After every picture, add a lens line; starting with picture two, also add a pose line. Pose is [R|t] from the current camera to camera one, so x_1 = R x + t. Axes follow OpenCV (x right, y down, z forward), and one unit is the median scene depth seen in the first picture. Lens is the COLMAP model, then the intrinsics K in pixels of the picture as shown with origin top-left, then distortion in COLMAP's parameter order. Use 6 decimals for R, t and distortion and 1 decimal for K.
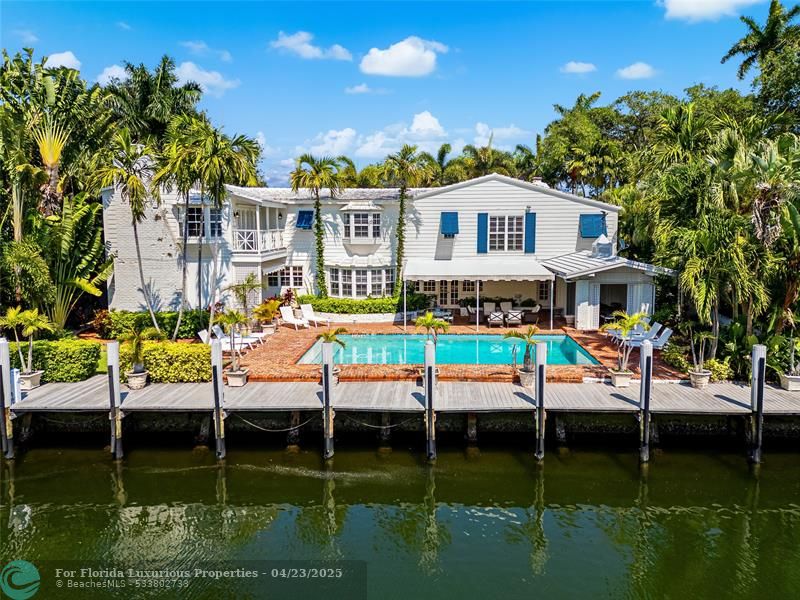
lens RADIAL K [[561.7, 0, 400.0], [0, 561.7, 300.0], [0, 0, 1]] dist [0.042415, -0.000059]
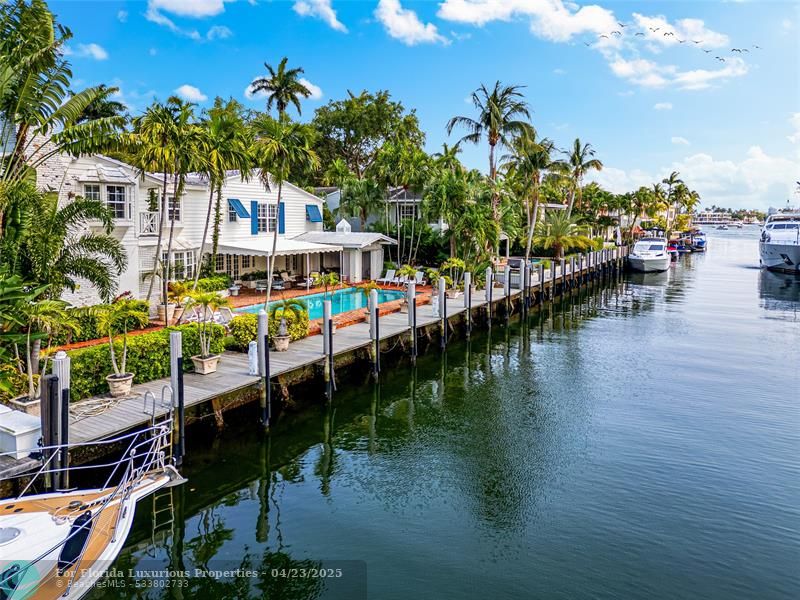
lens RADIAL K [[561.7, 0, 400.0], [0, 561.7, 300.0], [0, 0, 1]] dist [0.042415, -0.000059]
pose [[0.467993, -0.124042, 0.874984, -0.783263], [0.113797, 0.990316, 0.079527, -0.006161], [-0.876375, 0.062352, 0.477576, 0.165909]]
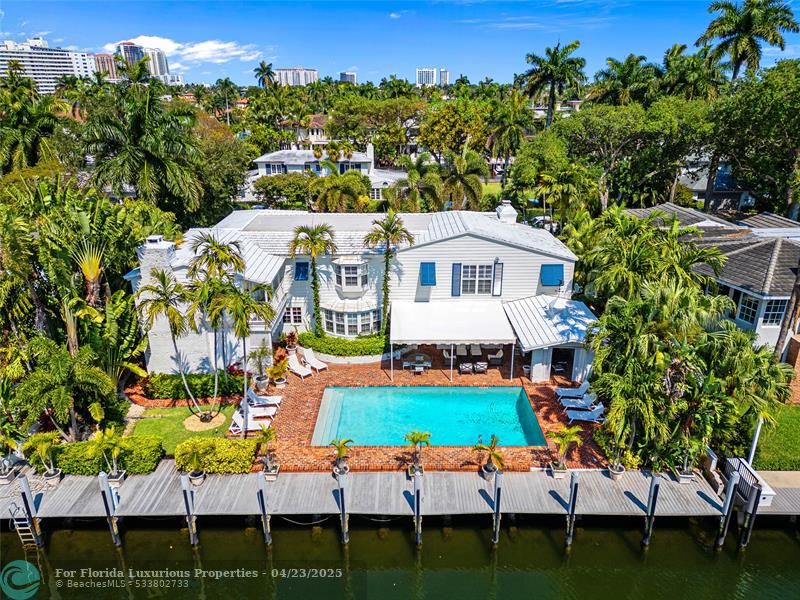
lens RADIAL K [[553.6, 0, 376.8], [0, 553.6, 301.0], [0, 0, 1]] dist [0.049799, -0.000437]
pose [[0.999776, -0.018334, 0.010541, -0.029405], [0.014917, 0.964678, 0.263007, -0.379564], [-0.014991, -0.262791, 0.964736, -0.104453]]
